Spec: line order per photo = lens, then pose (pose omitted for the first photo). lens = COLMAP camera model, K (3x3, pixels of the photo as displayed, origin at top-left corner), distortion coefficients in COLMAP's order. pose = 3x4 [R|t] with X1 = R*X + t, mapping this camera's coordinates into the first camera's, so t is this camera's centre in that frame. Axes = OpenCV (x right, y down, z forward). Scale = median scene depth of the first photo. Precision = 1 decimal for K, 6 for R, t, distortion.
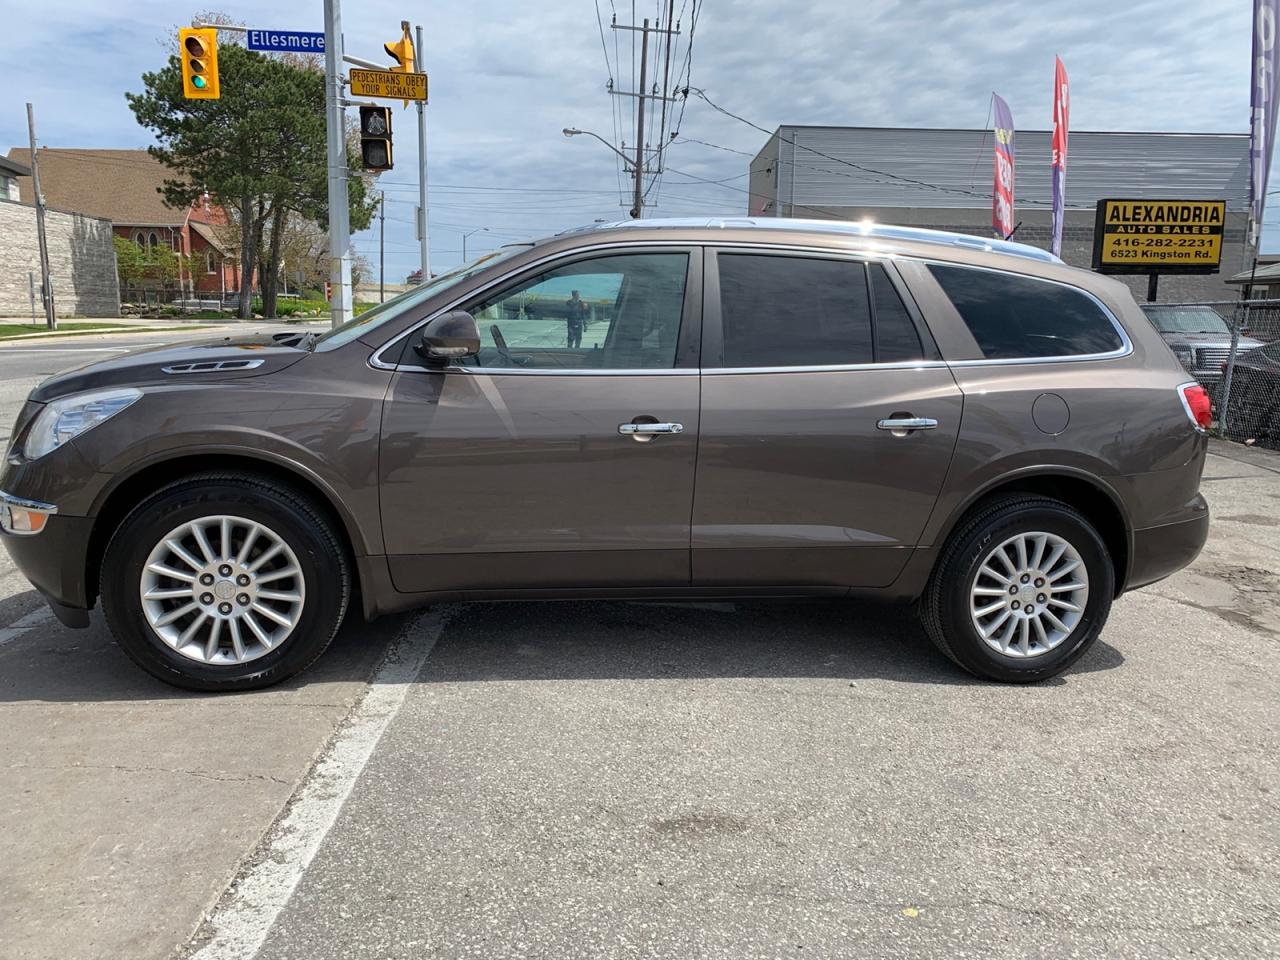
lens RADIAL K [[980.7, 0, 647.1], [0, 980.7, 497.3], [0, 0, 1]] dist [0.011128, -0.003897]
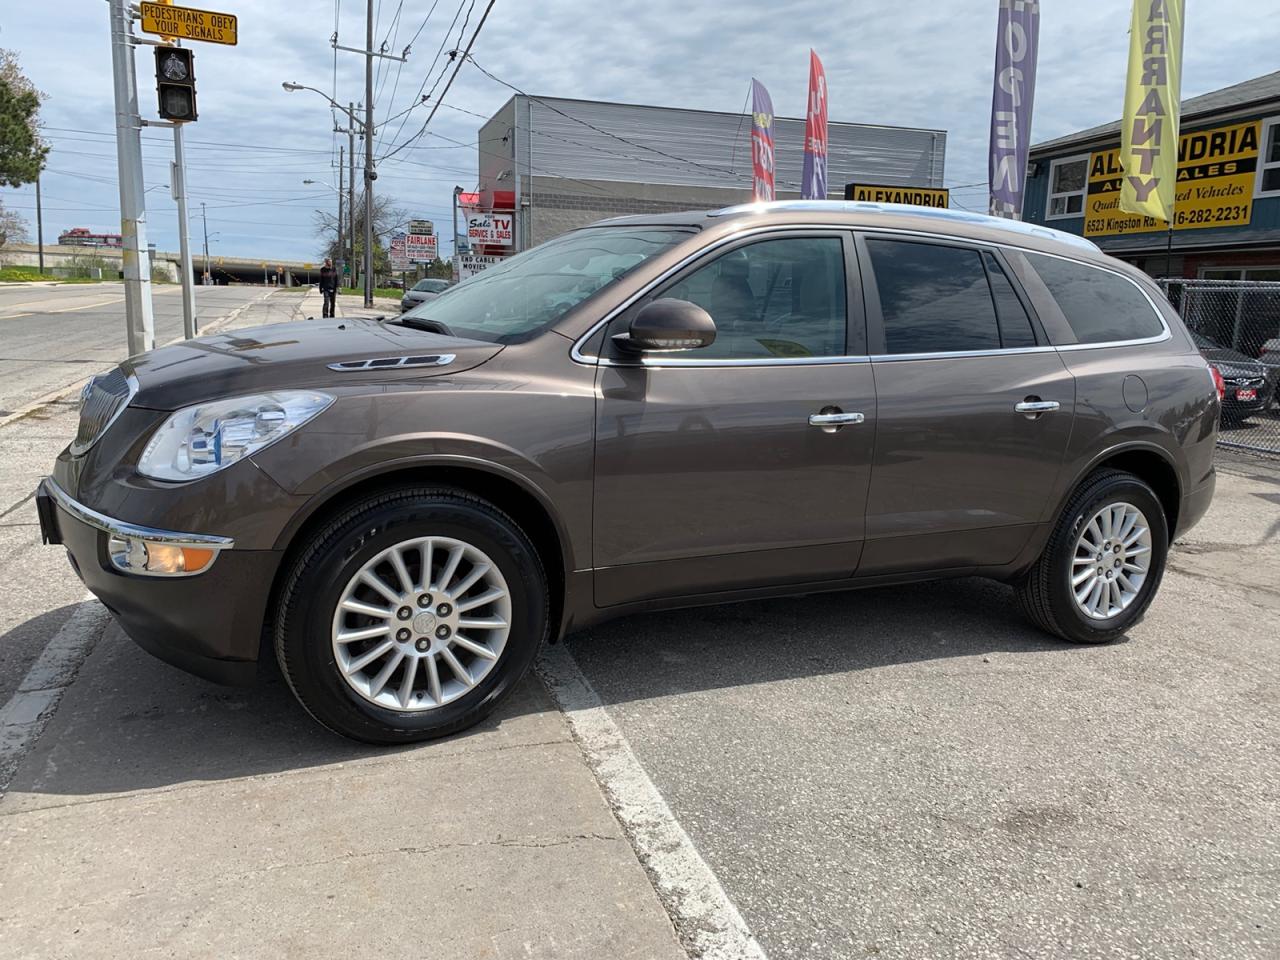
lens RADIAL K [[981.4, 0, 640.0], [0, 981.4, 480.0], [0, 0, 1]] dist [0.030684, -0.033730]
pose [[0.958188, -0.046604, 0.282320, -0.424430], [0.043116, 0.998898, 0.018557, -0.033548], [-0.282873, -0.005609, 0.959141, 0.108895]]
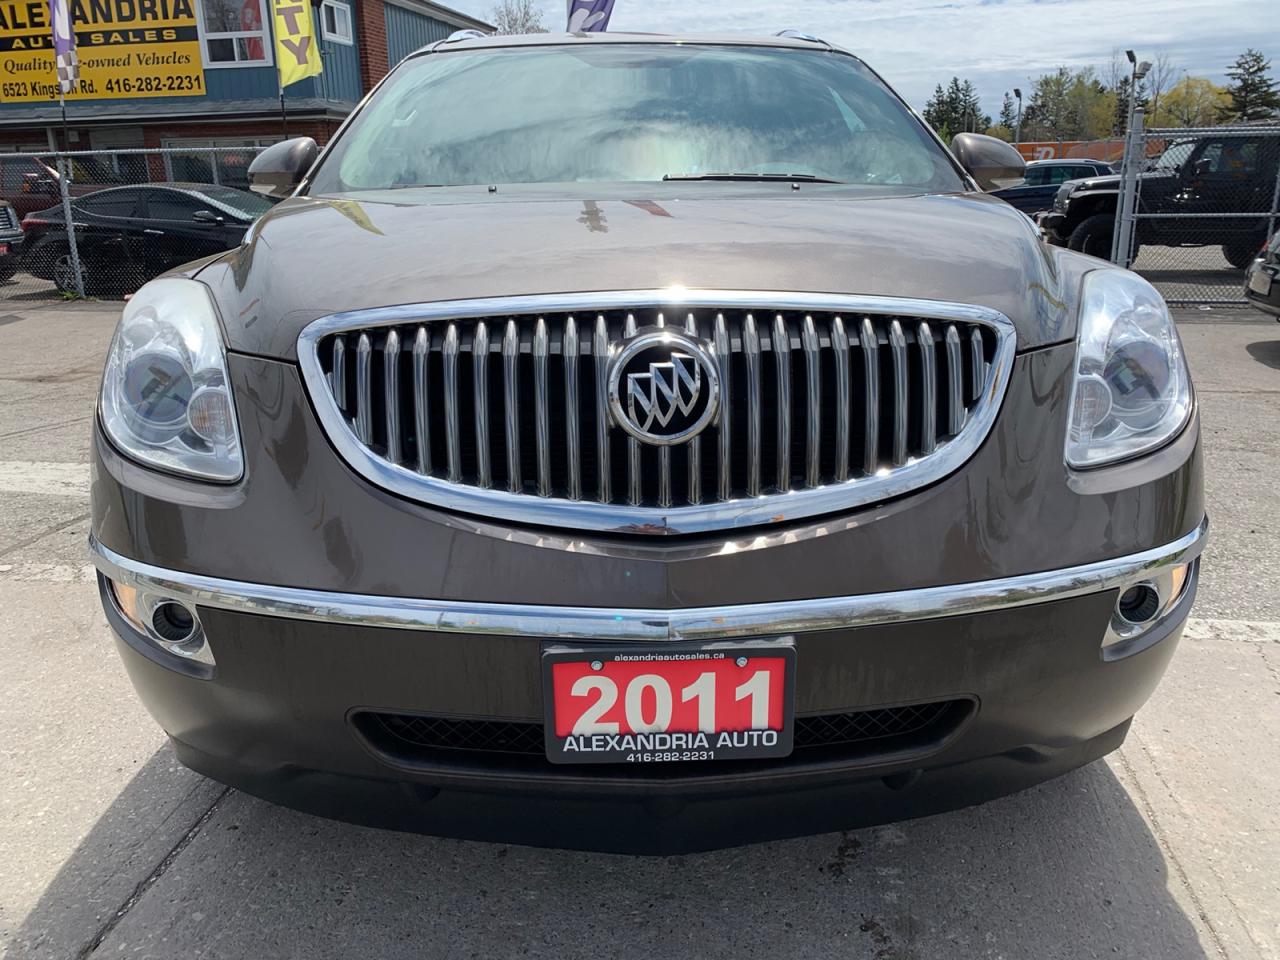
lens RADIAL K [[979.4, 0, 633.2], [0, 979.4, 477.2], [0, 0, 1]] dist [0.012080, -0.007269]
pose [[0.164821, -0.304037, 0.938294, -0.941449], [0.195993, 0.942430, 0.270949, -0.165166], [-0.966654, 0.139241, 0.214921, 0.984574]]
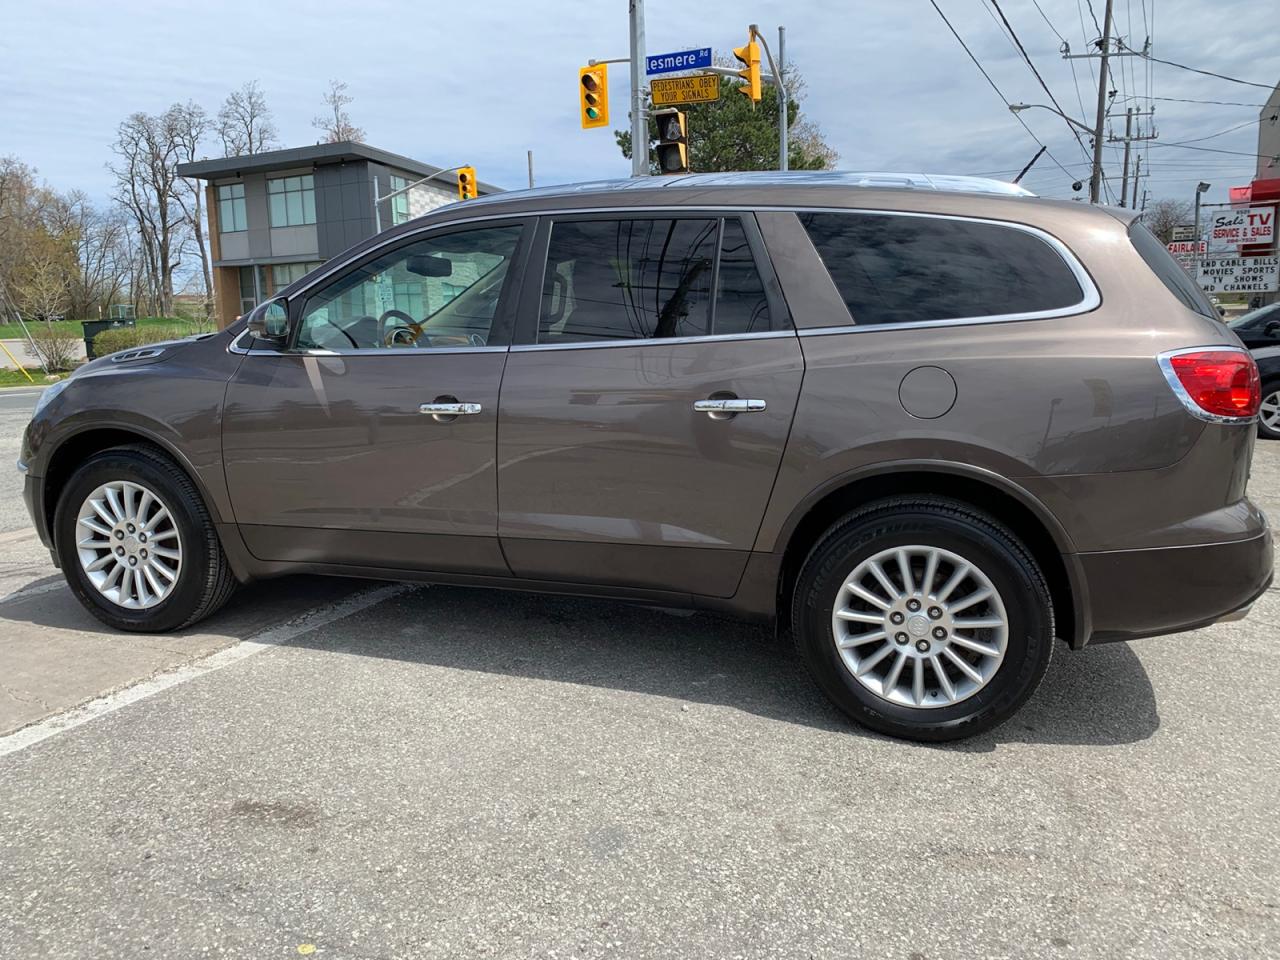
lens RADIAL K [[979.4, 0, 633.2], [0, 979.4, 477.2], [0, 0, 1]] dist [0.012080, -0.007269]
pose [[0.878230, 0.033960, -0.477031, 0.574294], [-0.042811, 0.999054, -0.007693, -0.003002], [0.476318, 0.027179, 0.878853, 0.219390]]
